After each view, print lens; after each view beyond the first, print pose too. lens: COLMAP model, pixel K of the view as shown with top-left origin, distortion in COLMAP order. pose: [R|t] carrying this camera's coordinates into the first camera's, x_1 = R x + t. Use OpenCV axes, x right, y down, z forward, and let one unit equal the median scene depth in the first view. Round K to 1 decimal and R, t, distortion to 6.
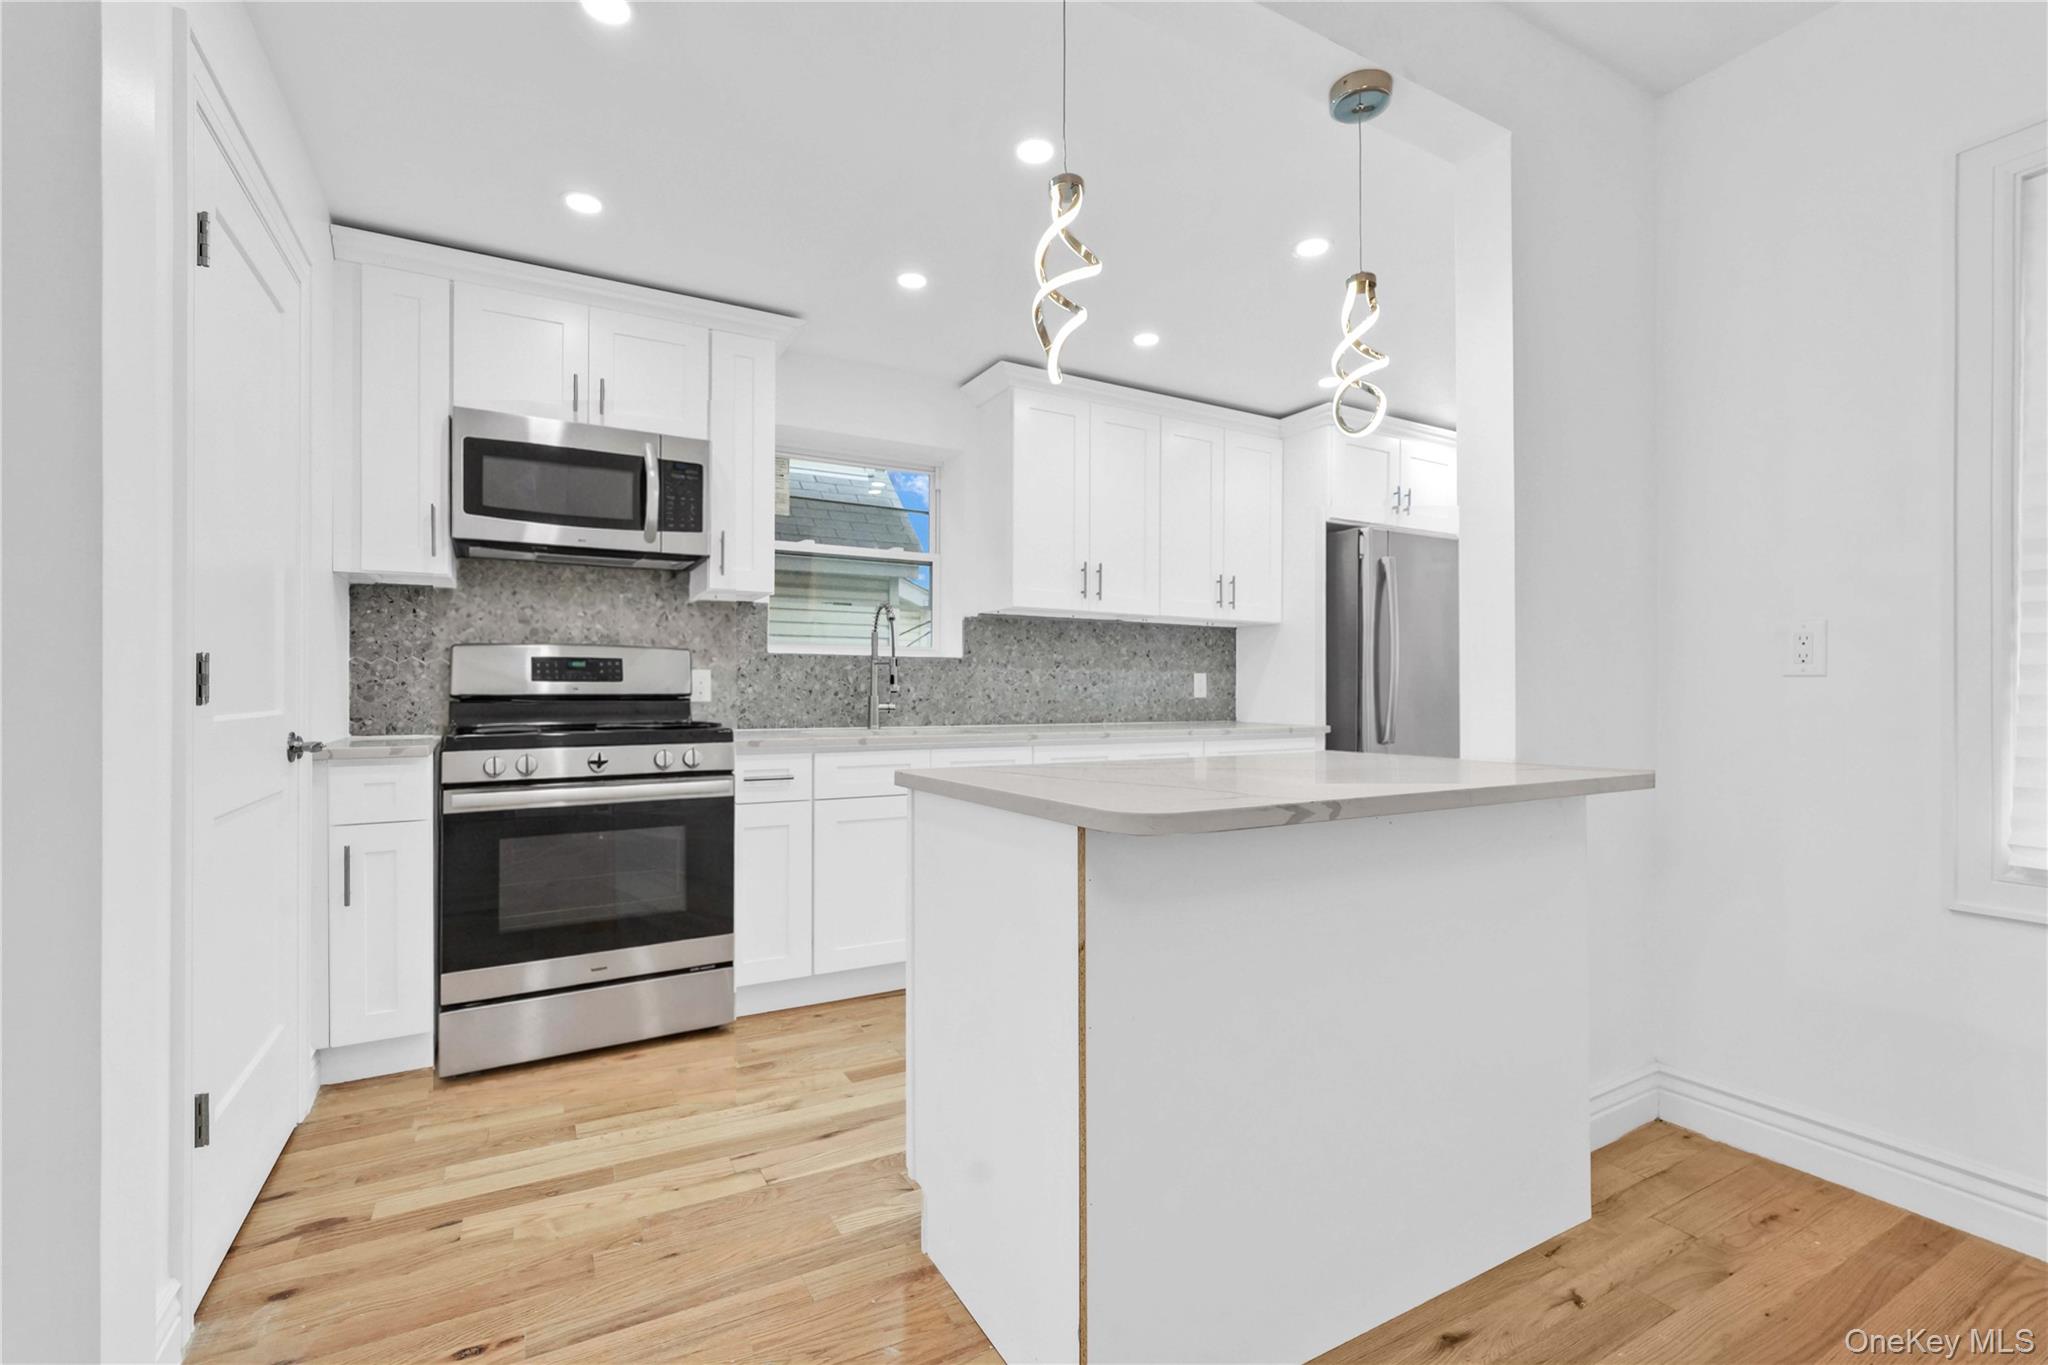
lens RADIAL K [[899.8, 0, 1027.7], [0, 899.8, 690.6], [0, 0, 1]] dist [-0.008885, 0.000800]
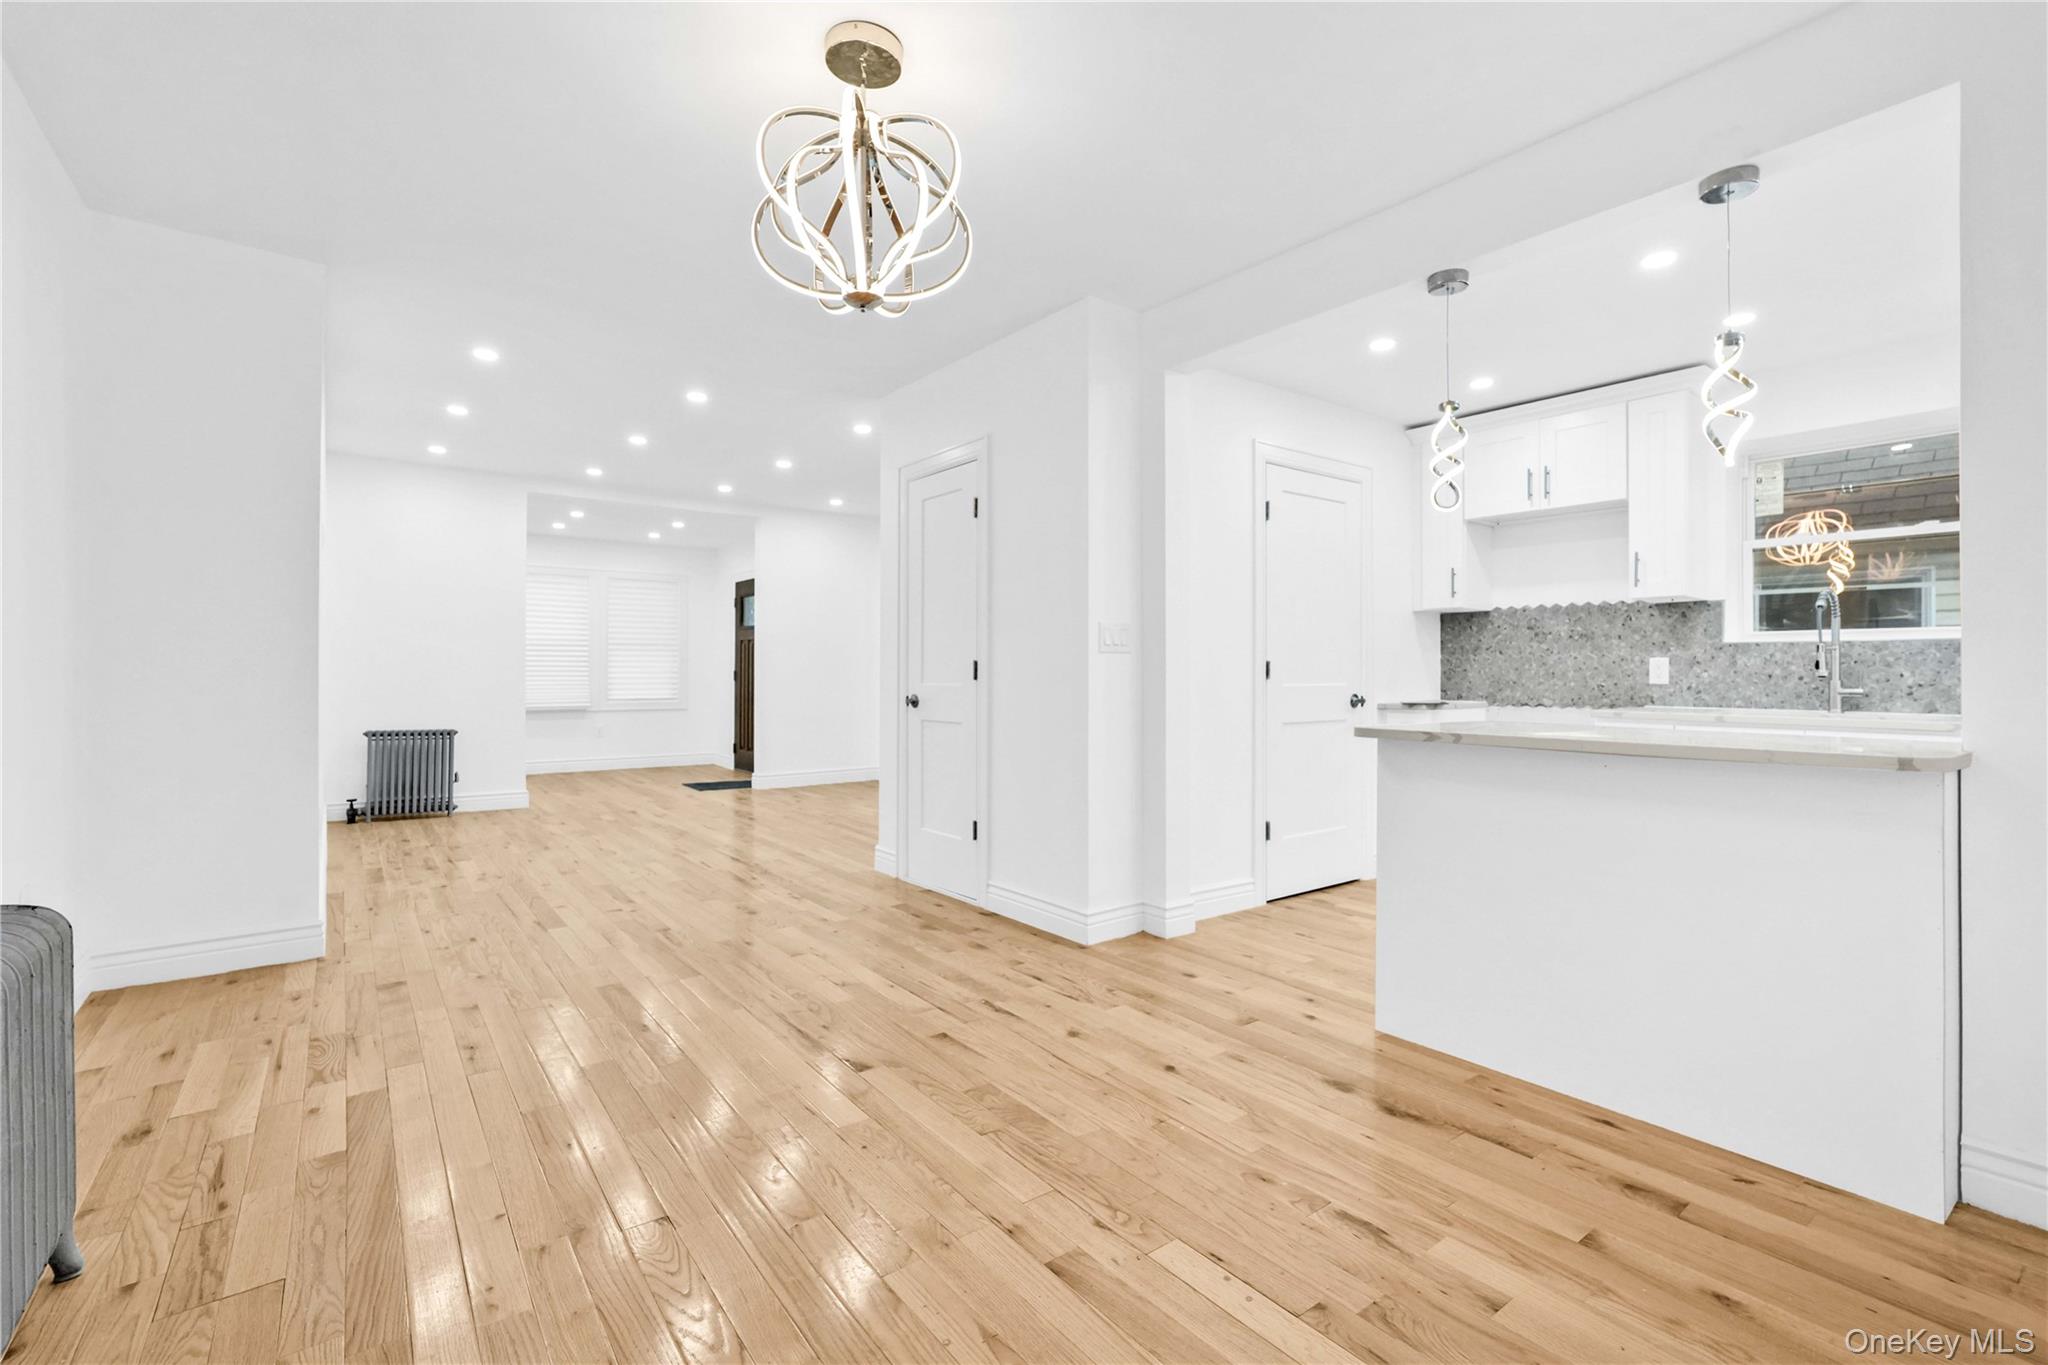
lens RADIAL K [[899.8, 0, 1017.9], [0, 899.8, 679.7], [0, 0, 1]] dist [-0.008885, 0.000800]
pose [[0.133042, 0.006217, -0.991091, 0.783865], [-0.003531, 0.999977, 0.005799, 0.002819], [0.991104, 0.002728, 0.133061, -0.059471]]
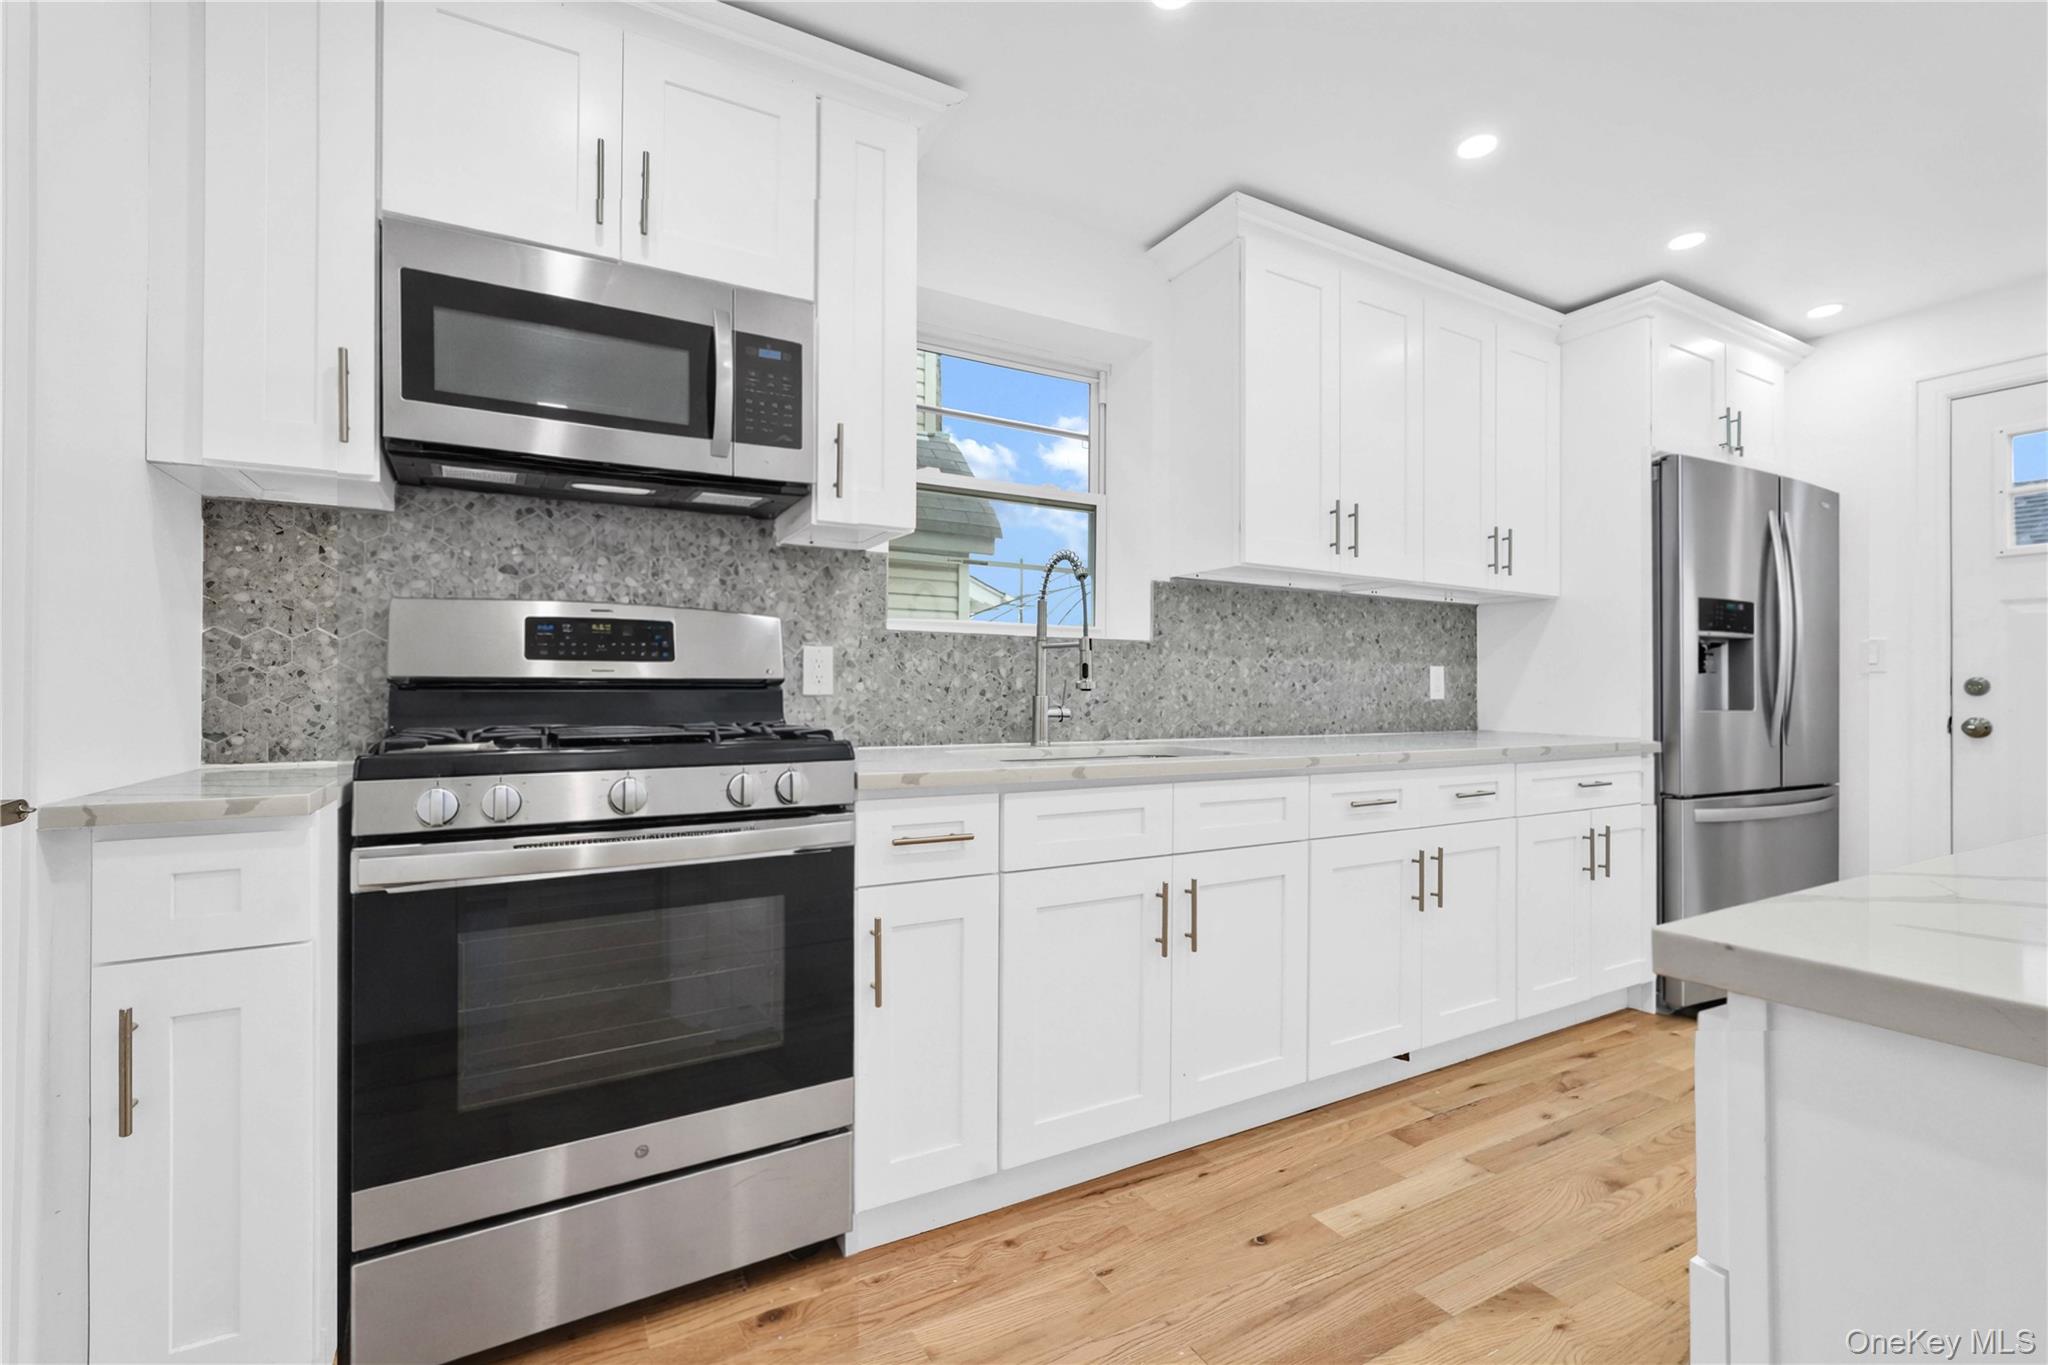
lens RADIAL K [[899.8, 0, 1030.5], [0, 899.8, 682.7], [0, 0, 1]] dist [-0.008885, 0.000800]
pose [[0.999983, 0.001146, 0.005661, -0.201037], [-0.001084, 0.999938, -0.011081, 0.003856], [-0.005673, 0.011075, 0.999923, 0.371392]]
